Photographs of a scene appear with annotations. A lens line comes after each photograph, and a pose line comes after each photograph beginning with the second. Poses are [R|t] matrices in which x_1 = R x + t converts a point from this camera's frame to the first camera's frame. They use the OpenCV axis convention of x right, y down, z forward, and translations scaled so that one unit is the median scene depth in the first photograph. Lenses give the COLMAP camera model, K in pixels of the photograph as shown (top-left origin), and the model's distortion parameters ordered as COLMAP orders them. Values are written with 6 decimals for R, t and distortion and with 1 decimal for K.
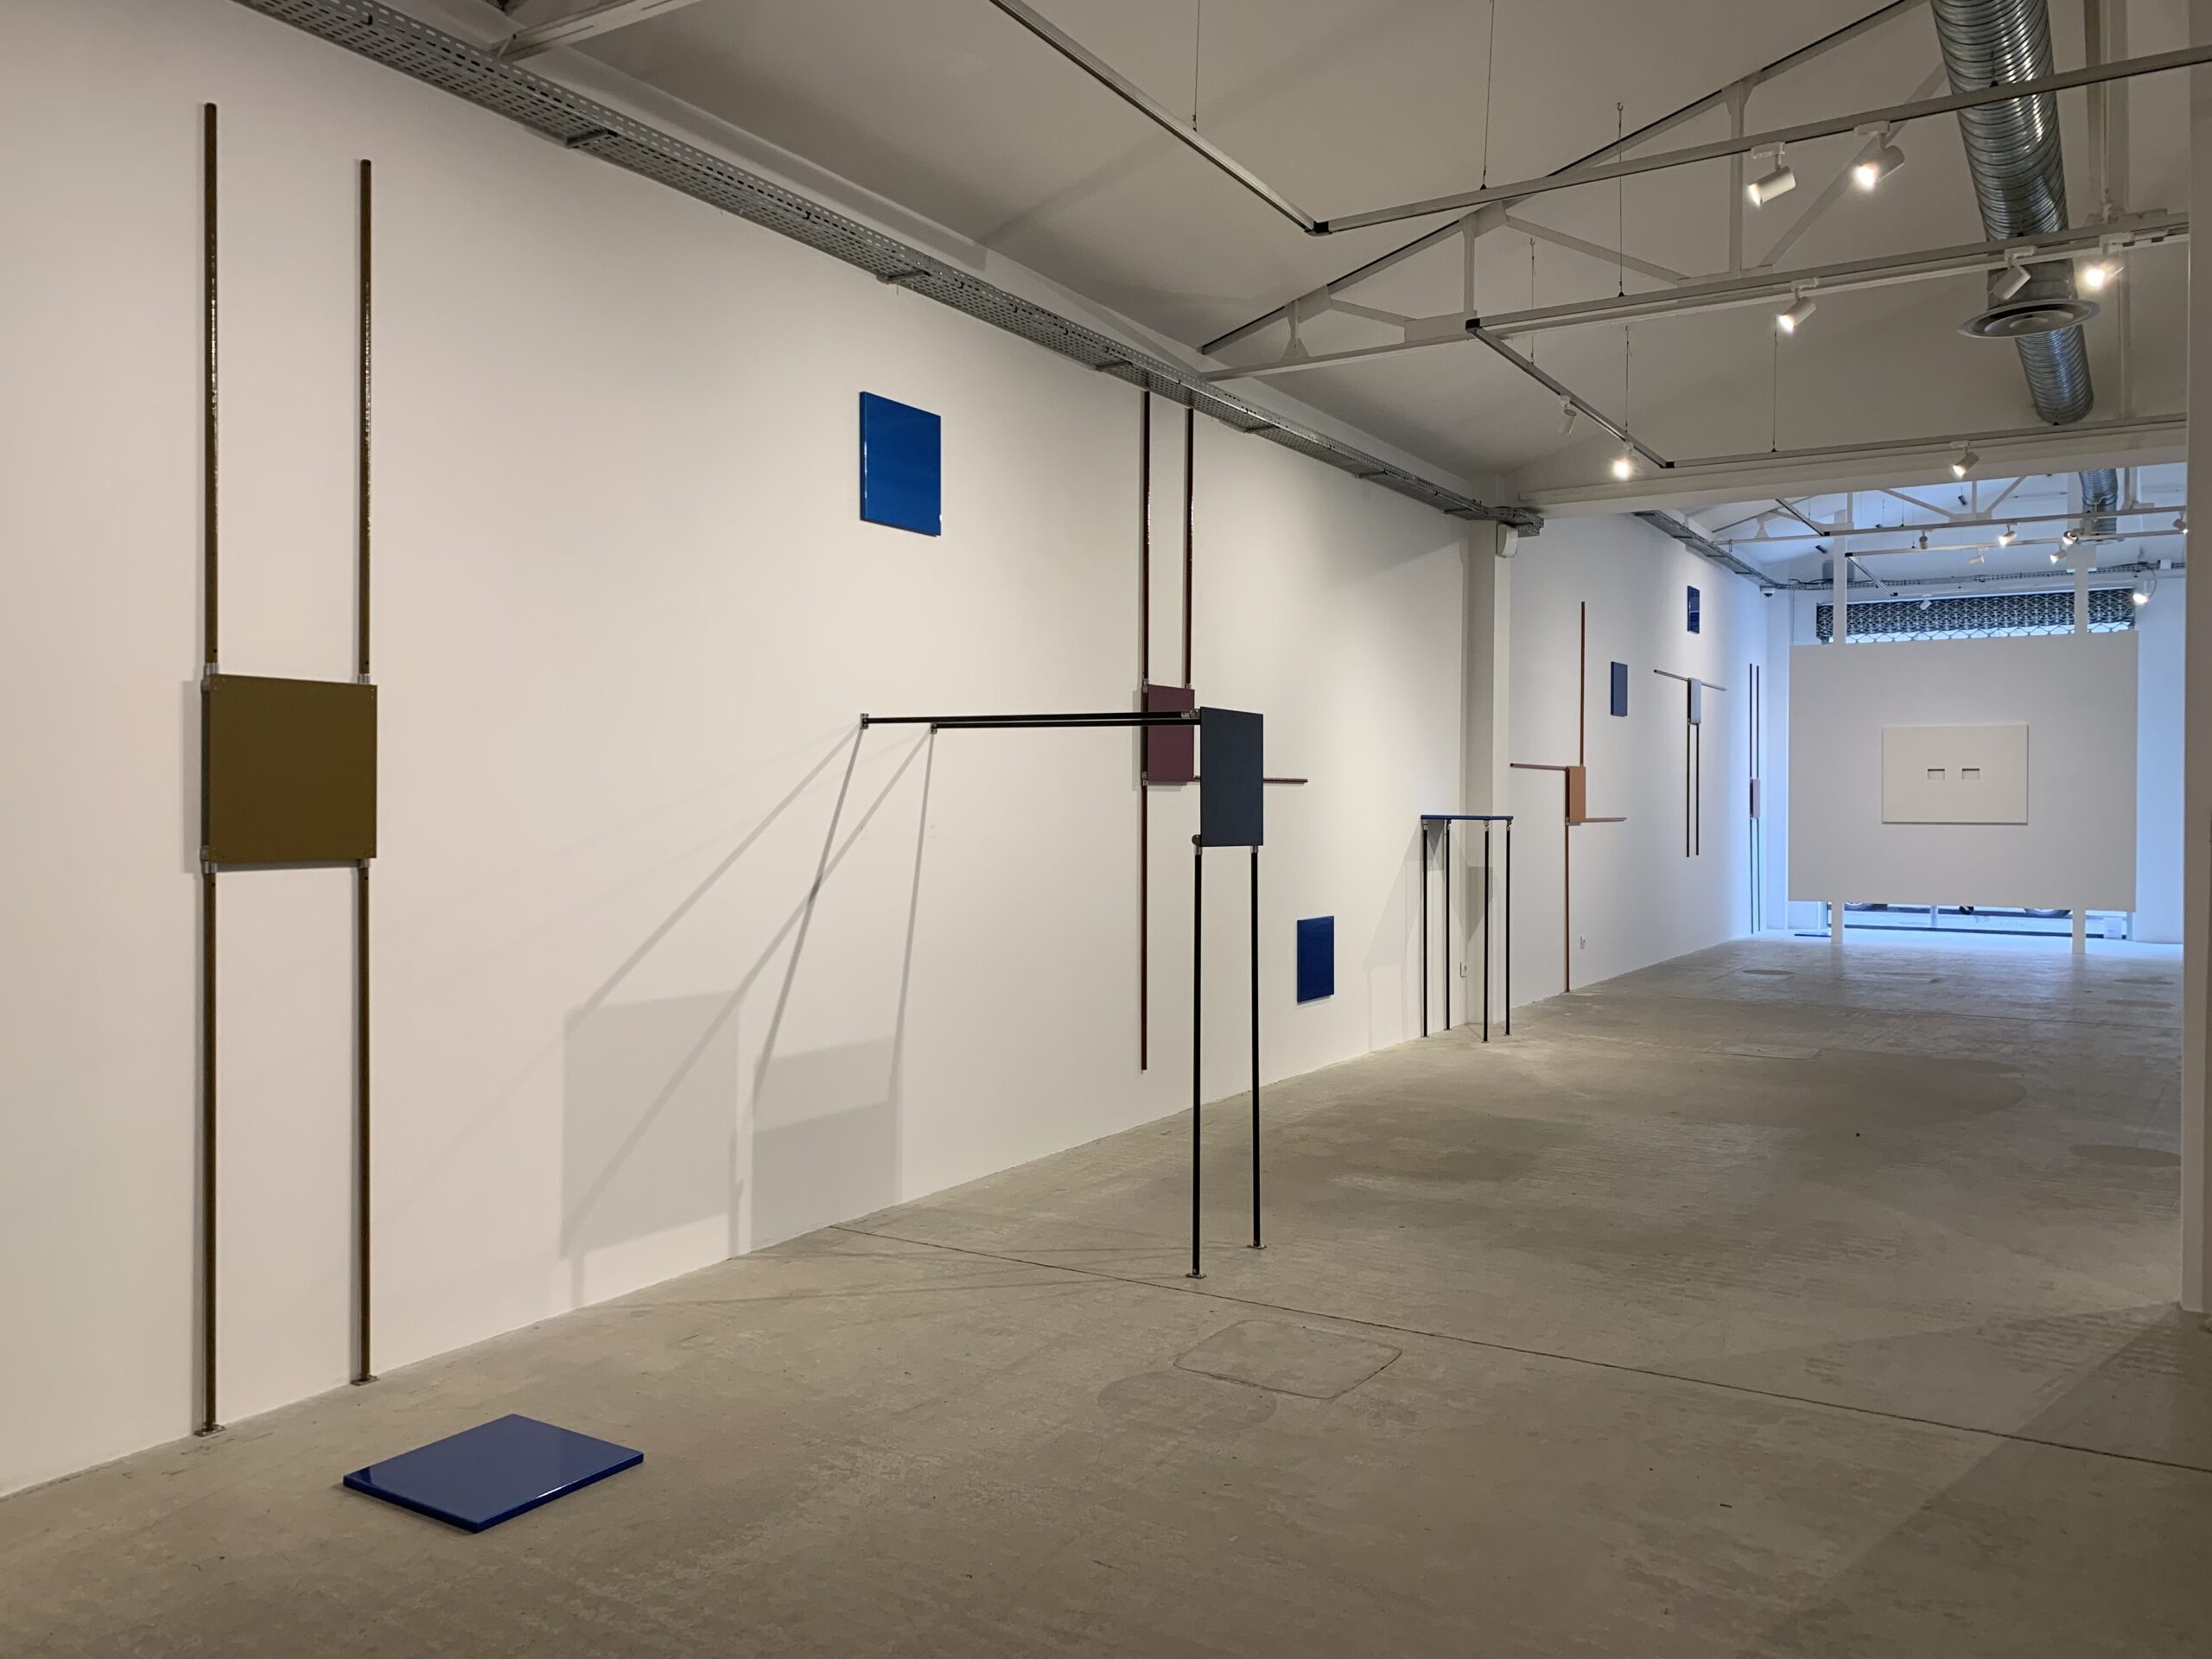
lens RADIAL K [[1700.6, 0, 1093.5], [0, 1700.6, 797.9], [0, 0, 1]] dist [0.006314, 0.001694]
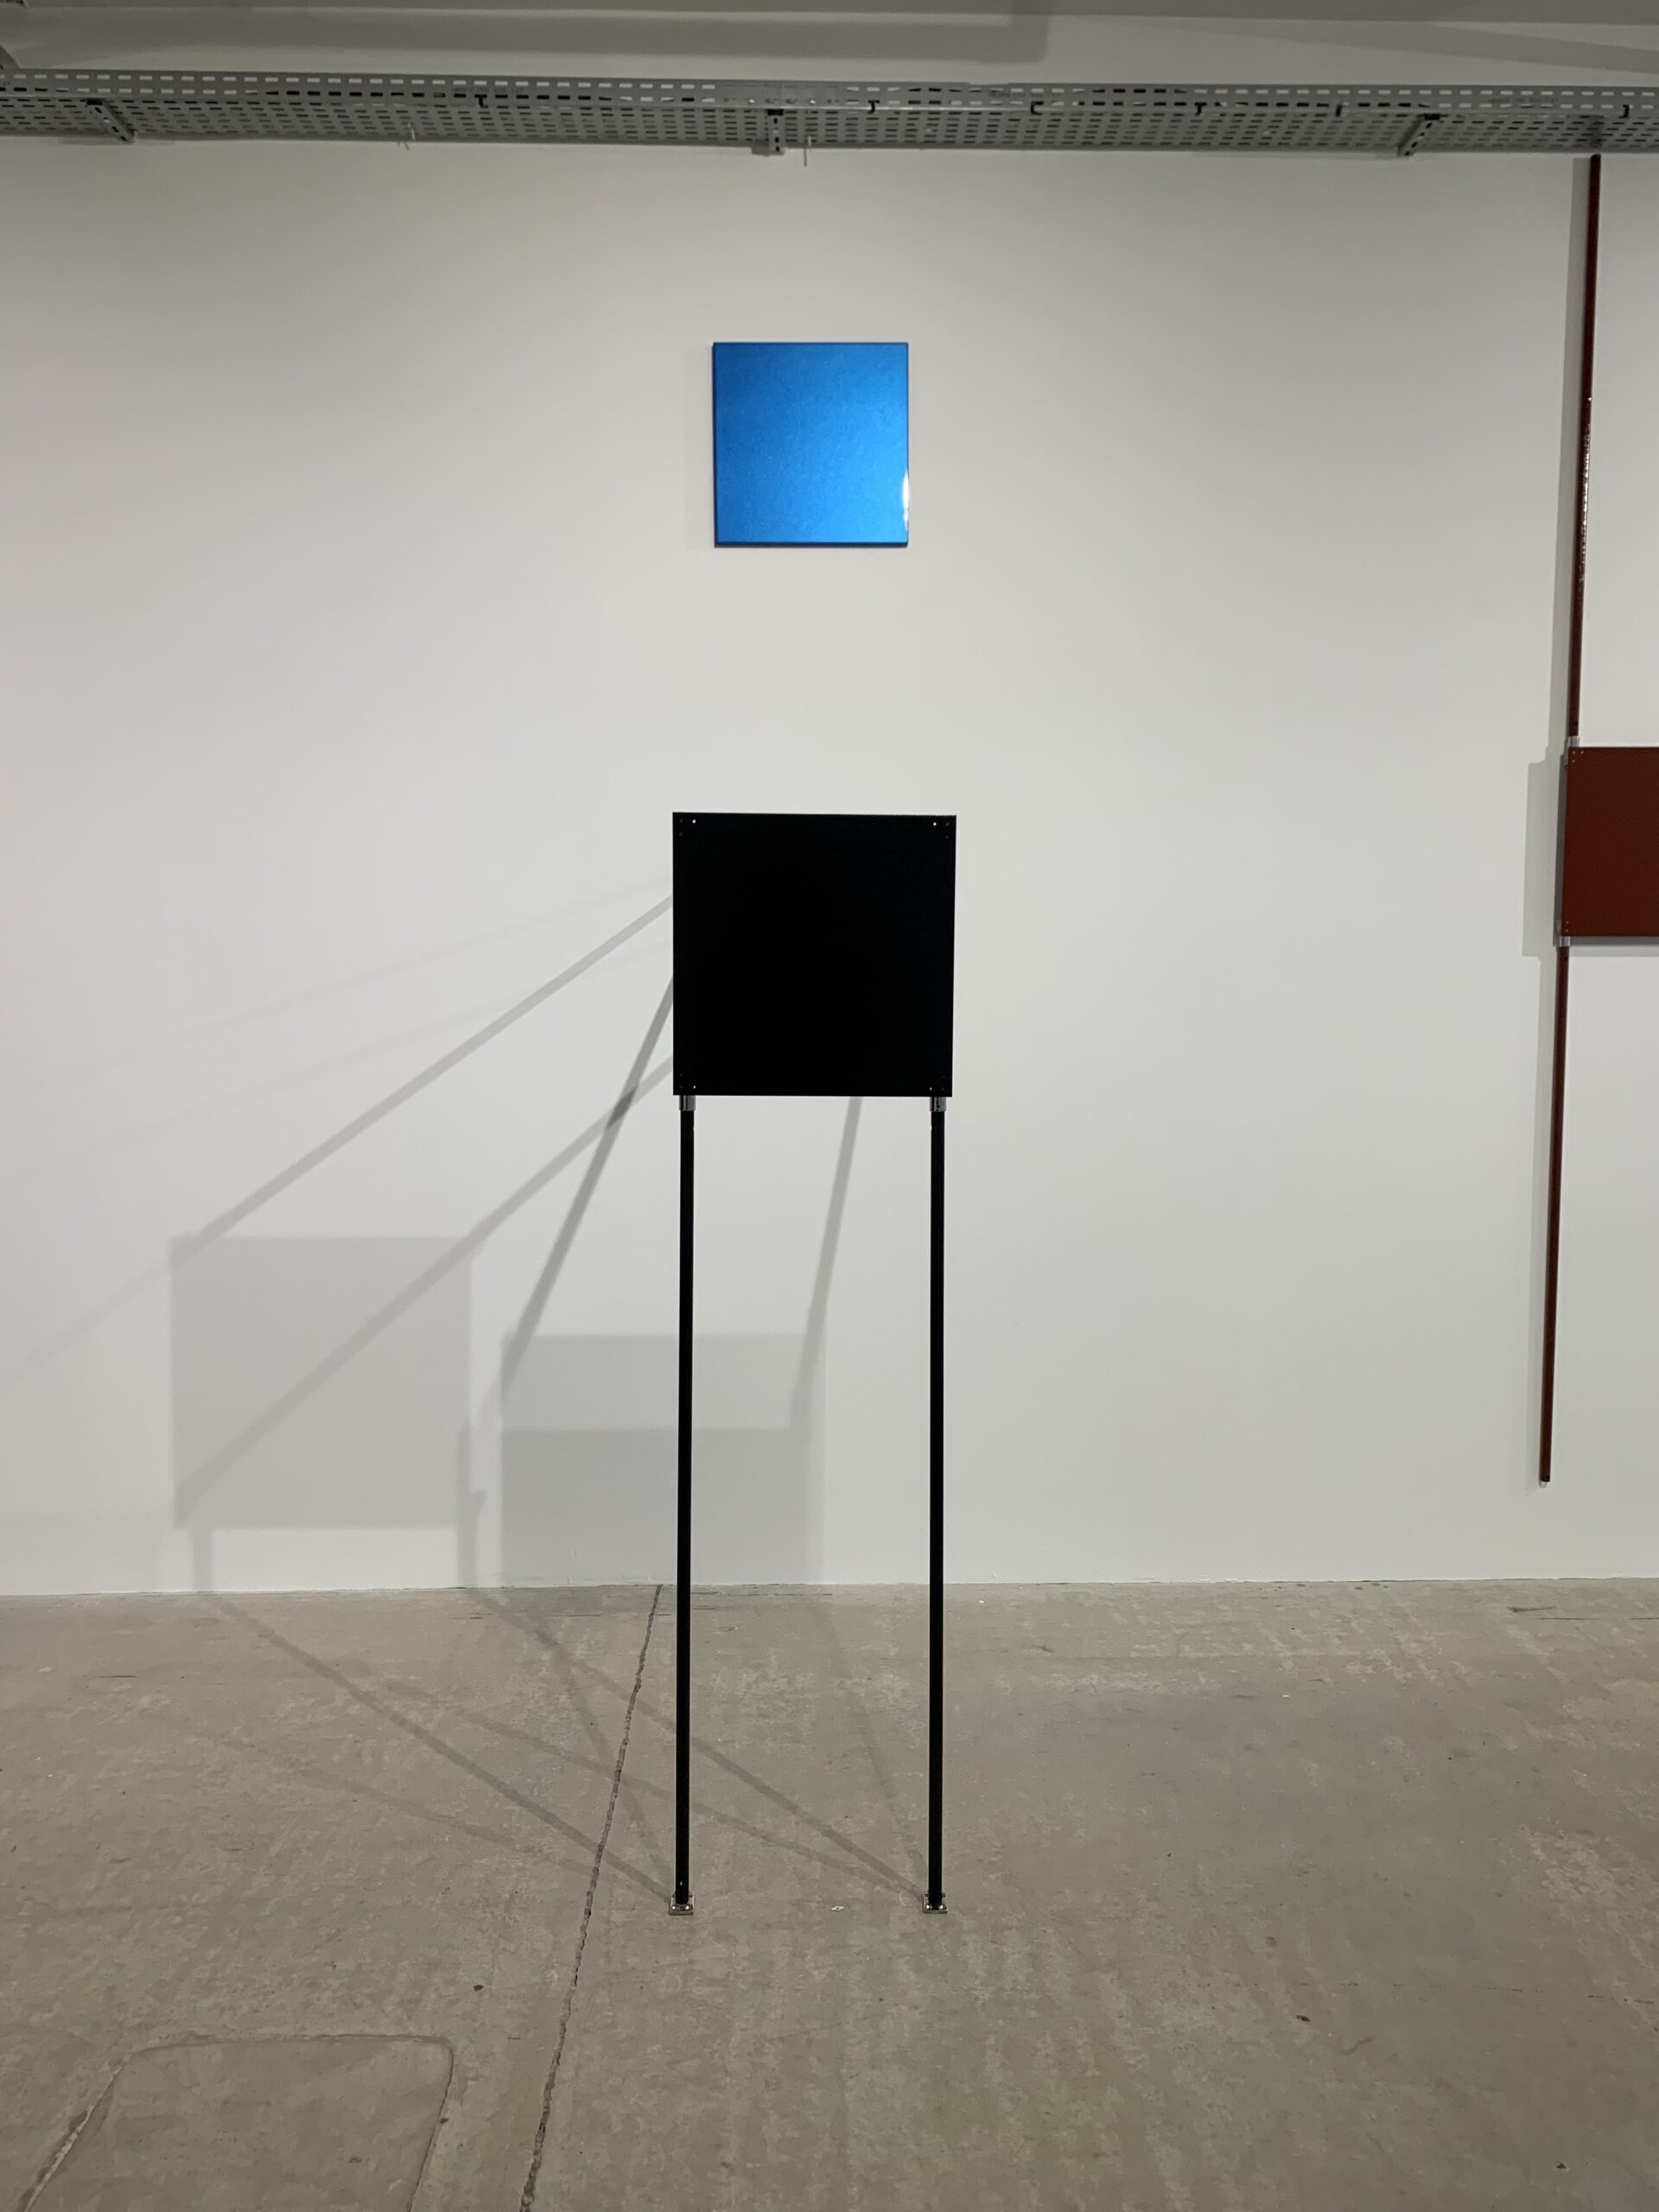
lens RADIAL K [[1700.6, 0, 835.2], [0, 1700.6, 1076.9], [0, 0, 1]] dist [0.006314, 0.001694]
pose [[0.543874, 0.067284, -0.836465, 0.513465], [0.005645, 0.996464, 0.083825, -0.018025], [0.839148, -0.050312, 0.541571, 0.772748]]
